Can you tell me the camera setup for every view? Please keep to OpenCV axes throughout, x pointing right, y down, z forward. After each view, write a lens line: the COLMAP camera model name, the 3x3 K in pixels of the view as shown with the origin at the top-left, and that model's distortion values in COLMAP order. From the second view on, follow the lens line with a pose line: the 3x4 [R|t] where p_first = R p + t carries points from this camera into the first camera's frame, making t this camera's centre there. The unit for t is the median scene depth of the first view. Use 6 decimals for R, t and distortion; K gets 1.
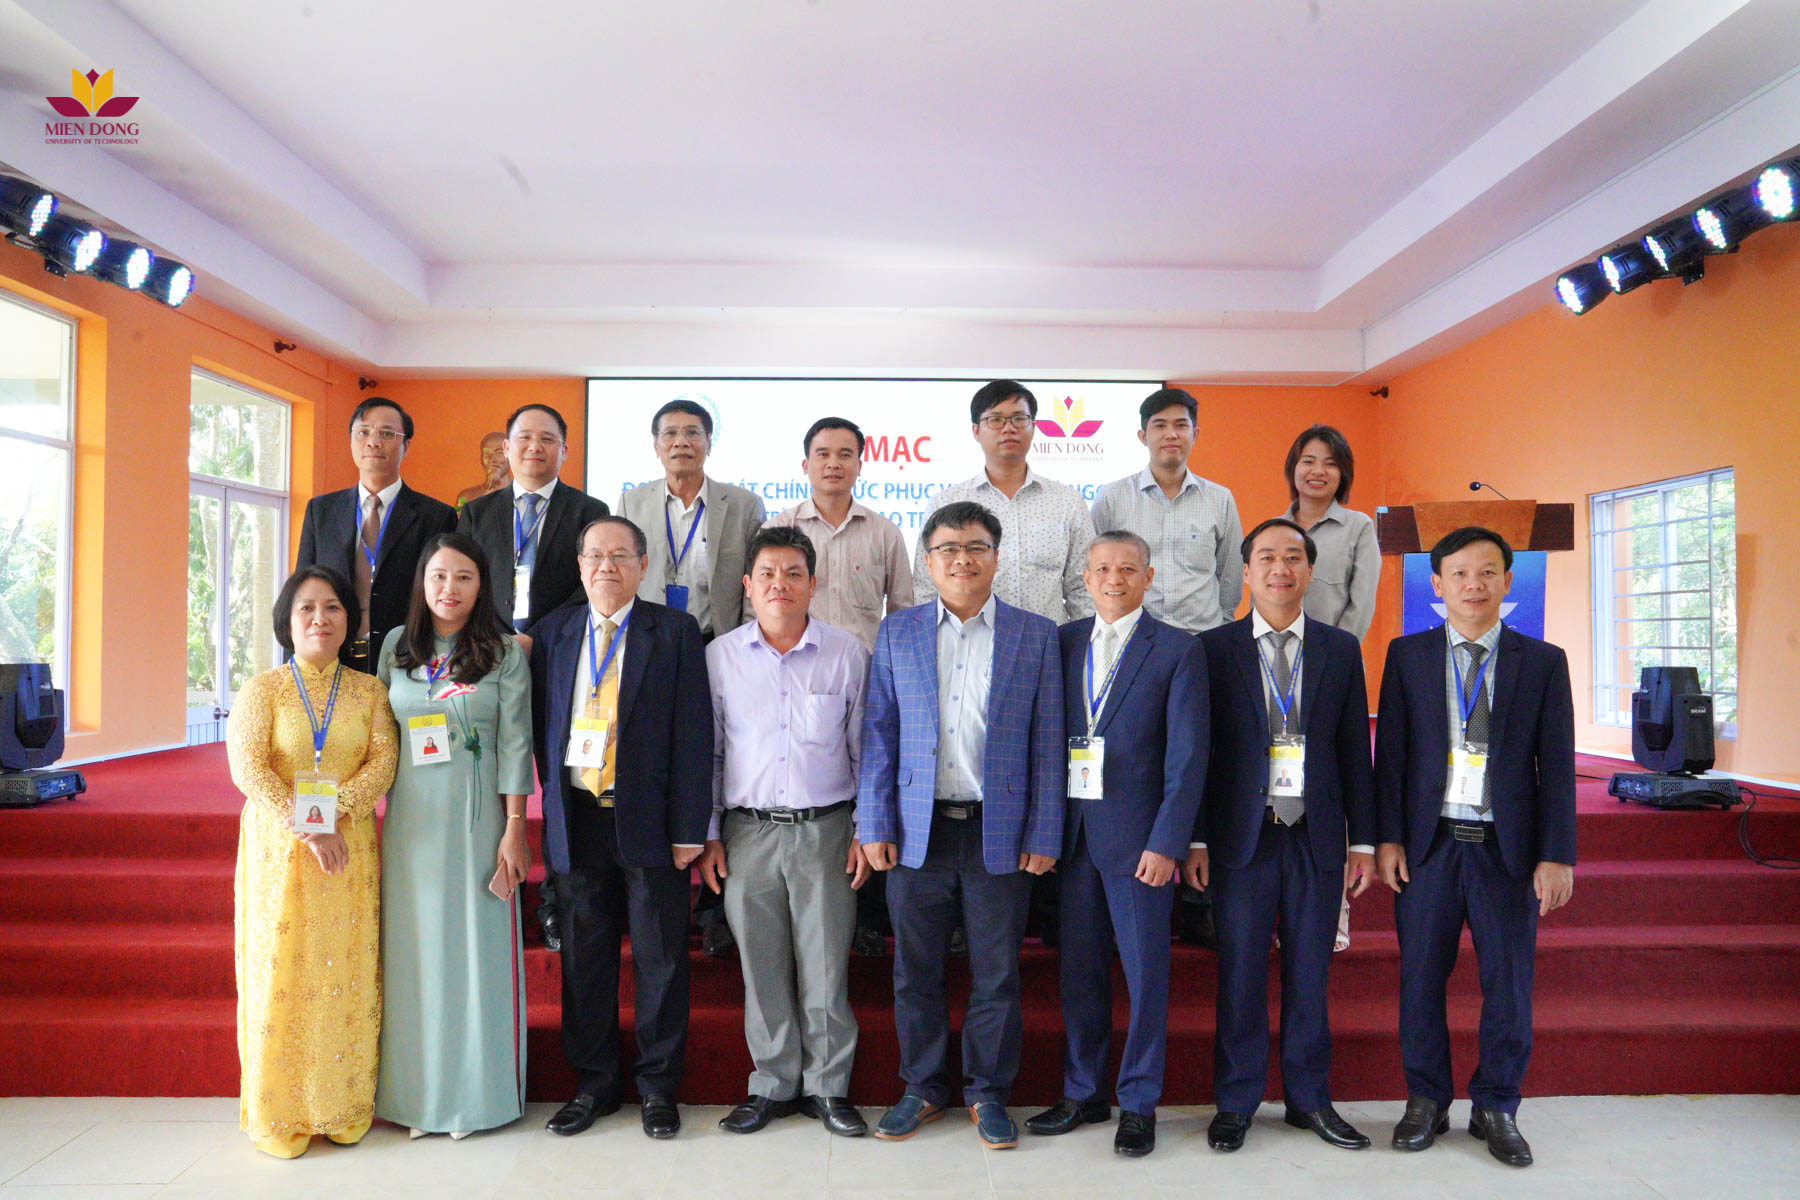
lens RADIAL K [[1384.5, 0, 884.4], [0, 1384.5, 607.7], [0, 0, 1]] dist [-0.072475, 0.007242]
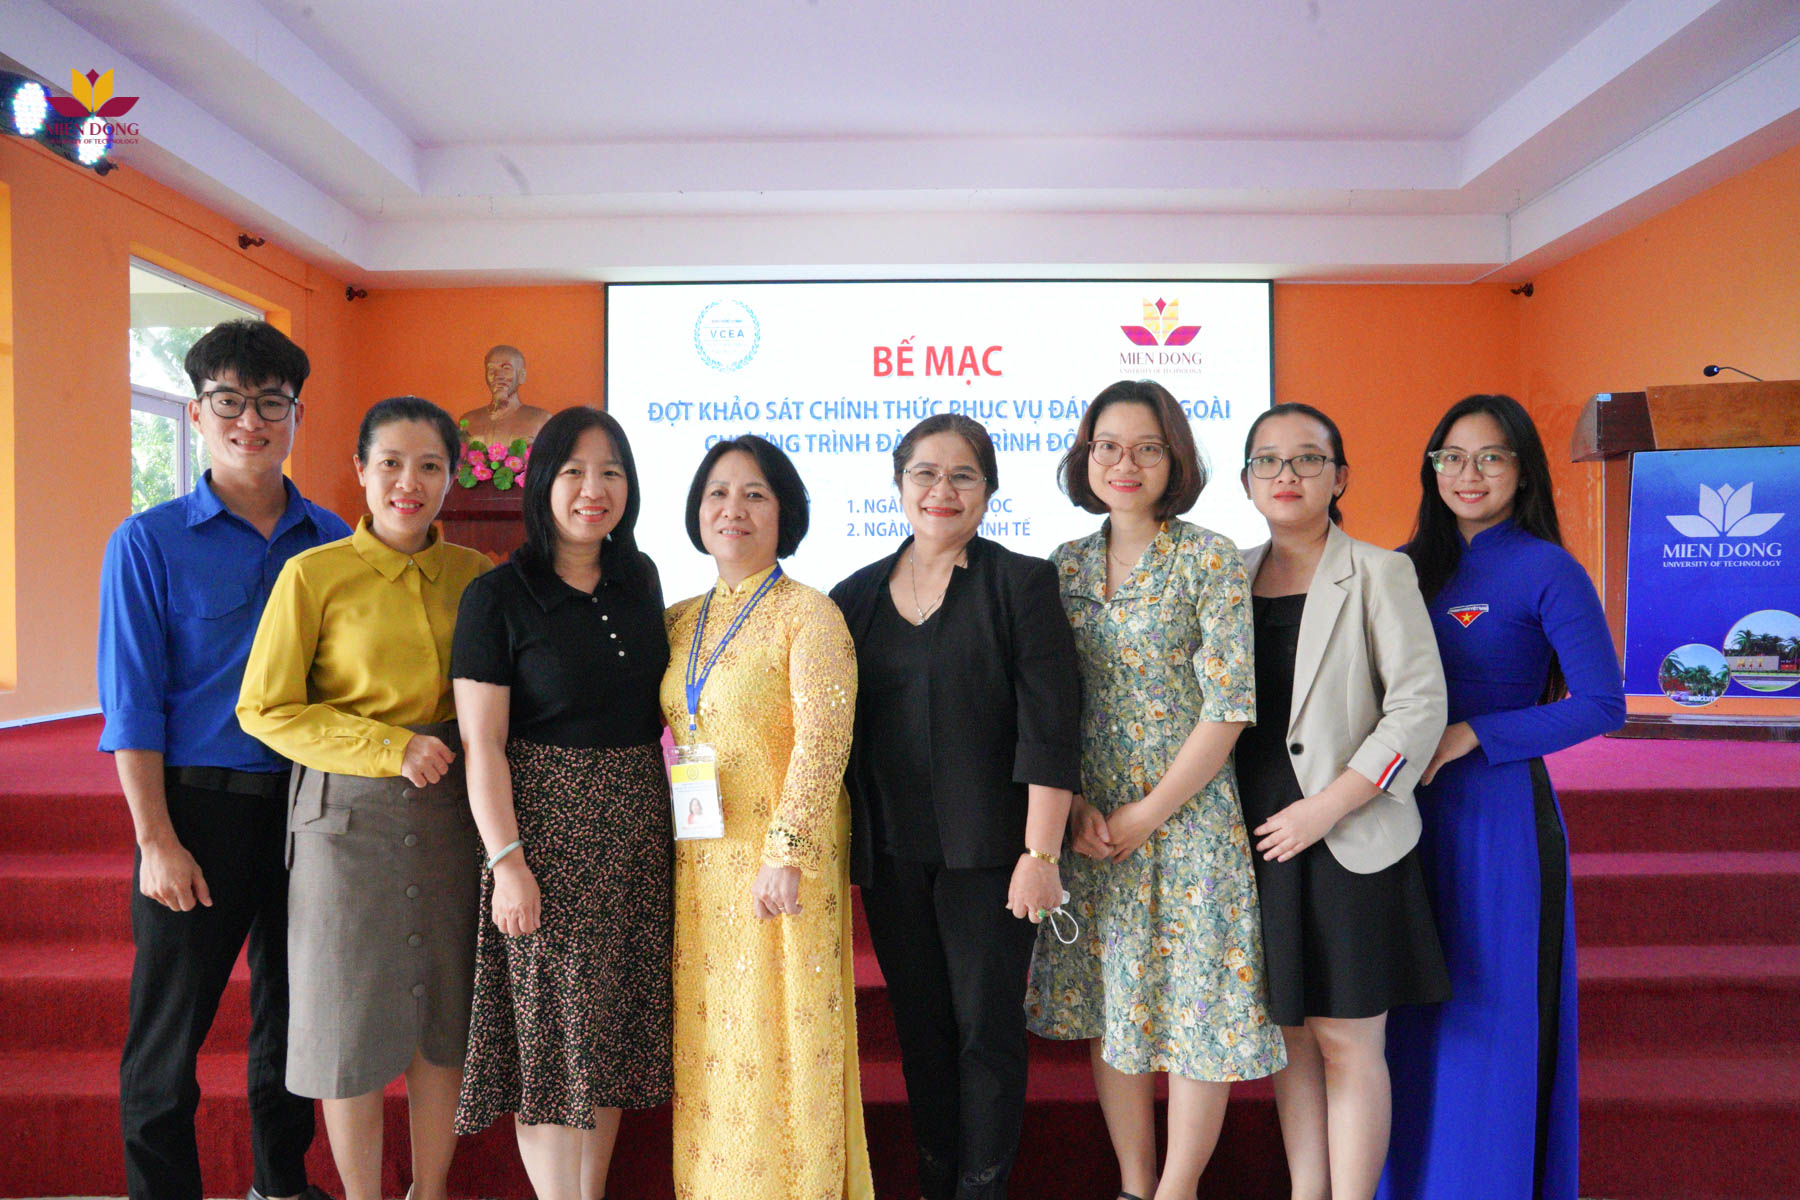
lens RADIAL K [[1384.5, 0, 899.3], [0, 1384.5, 609.5], [0, 0, 1]] dist [-0.072475, 0.007242]
pose [[0.999826, -0.007577, -0.017063, -0.020719], [0.008096, 0.999500, 0.030557, 0.016957], [0.016823, -0.030689, 0.999387, 0.151553]]
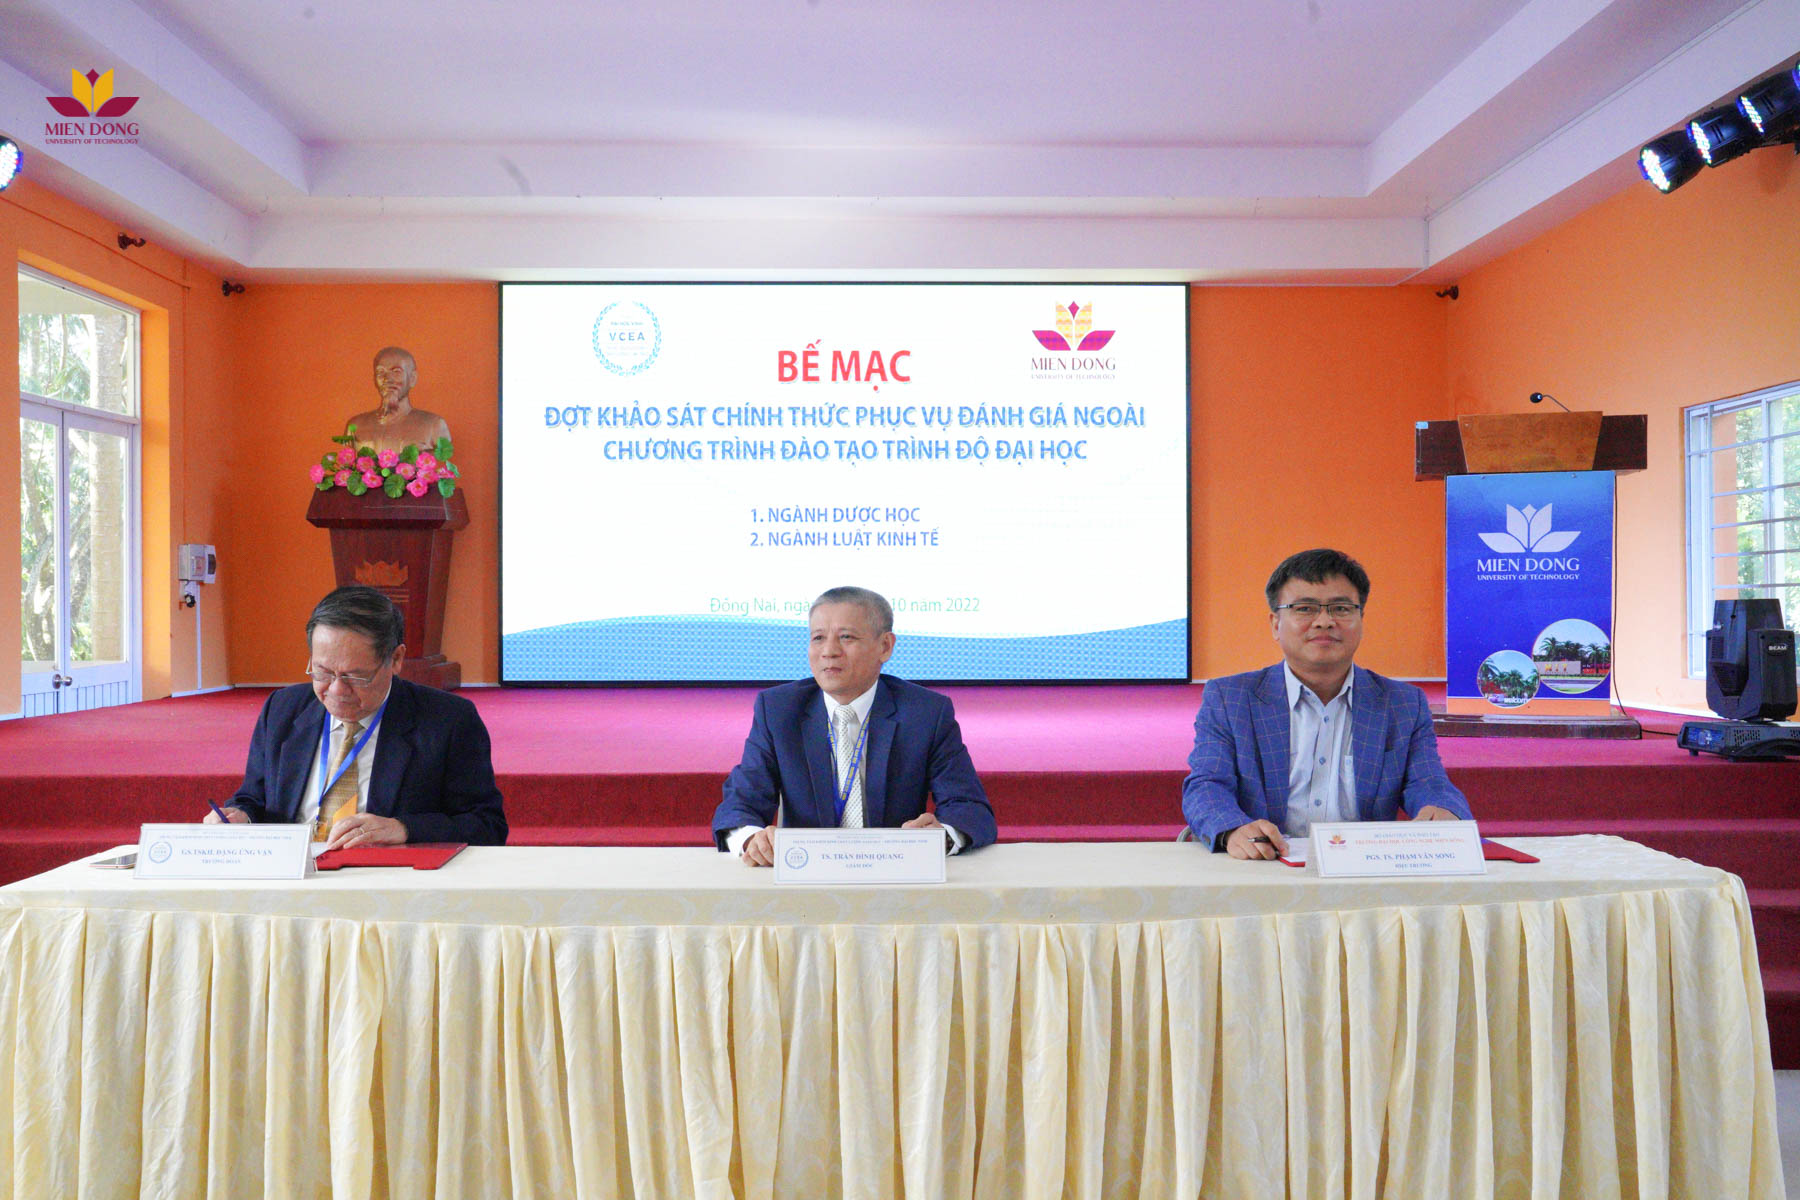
lens RADIAL K [[1729.5, 0, 885.5], [0, 1729.5, 598.7], [0, 0, 1]] dist [0.020259, 0.000000]
pose [[0.999960, -0.006435, 0.006268, 0.012274], [0.006347, 0.999883, 0.013911, 0.014854], [-0.006357, -0.013871, 0.999884, -0.067933]]
